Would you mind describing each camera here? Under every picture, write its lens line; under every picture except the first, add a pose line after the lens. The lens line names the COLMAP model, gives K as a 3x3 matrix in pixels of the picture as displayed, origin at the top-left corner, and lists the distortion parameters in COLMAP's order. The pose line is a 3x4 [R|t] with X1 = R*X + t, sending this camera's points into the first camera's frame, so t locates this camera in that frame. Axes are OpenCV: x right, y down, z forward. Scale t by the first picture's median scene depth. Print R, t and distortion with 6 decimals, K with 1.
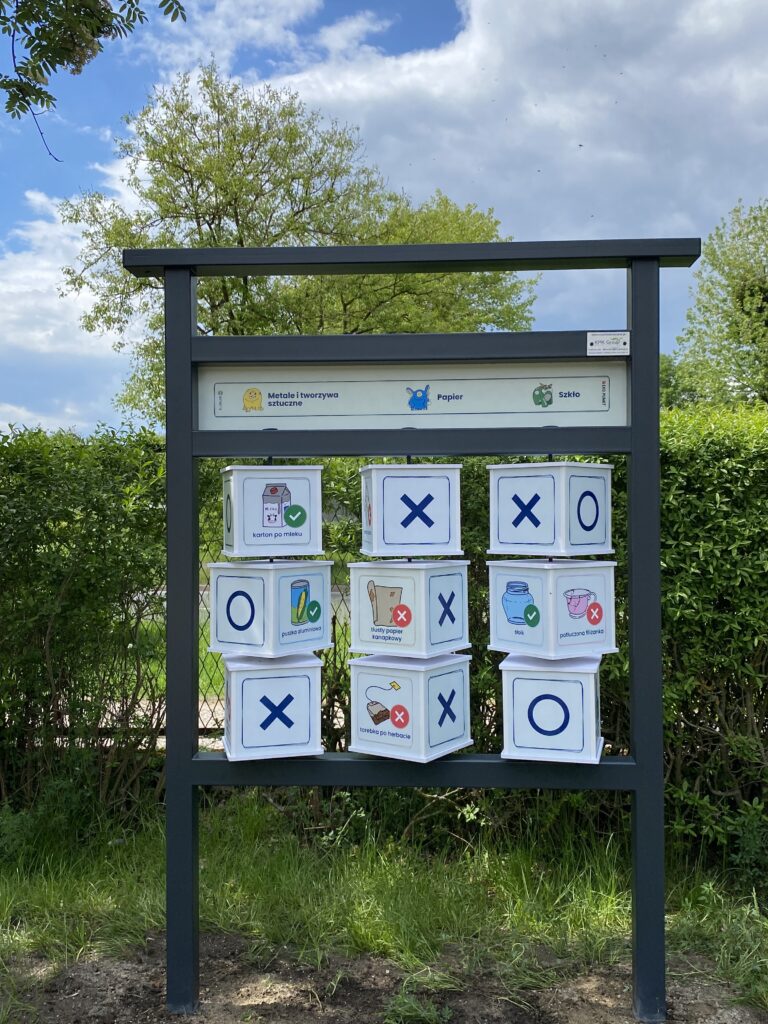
lens RADIAL K [[954.0, 0, 384.7], [0, 954.0, 511.4], [0, 0, 1]] dist [0.072478, 0.000000]
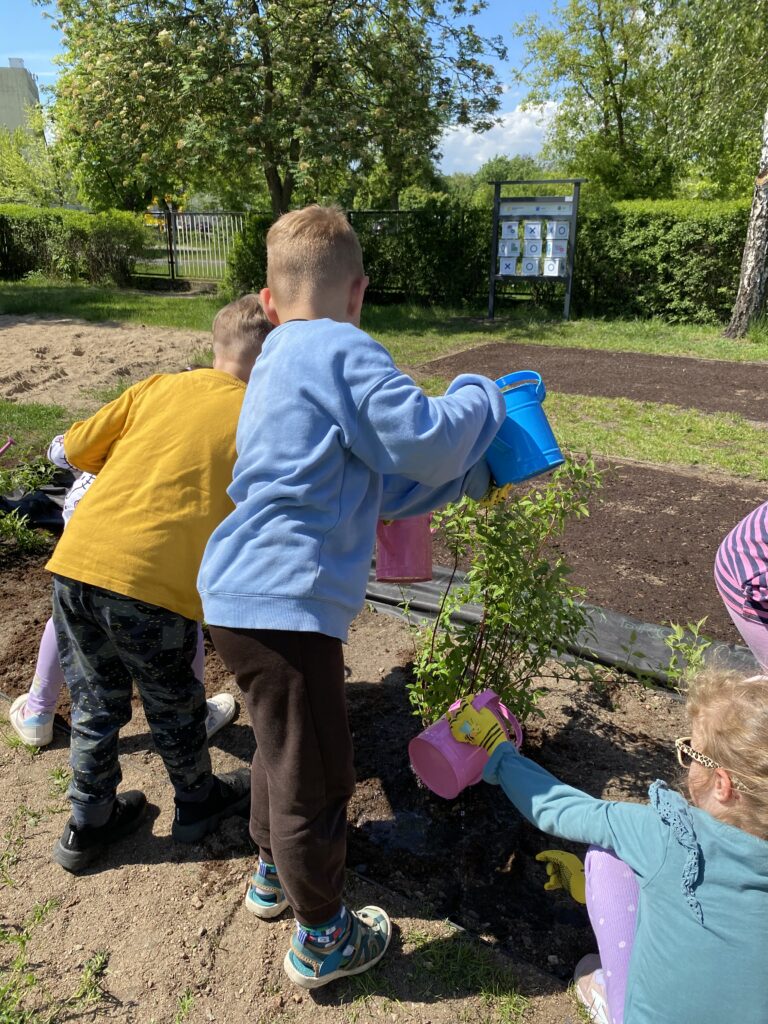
lens RADIAL K [[782.3, 0, 385.1], [0, 782.3, 511.1], [0, 0, 1]] dist [-0.009406, -0.003802]
pose [[0.886211, 0.162919, -0.433691, 1.430090], [-0.005302, 0.939632, 0.342145, -0.017208], [0.463252, -0.300913, 0.833576, -3.506027]]
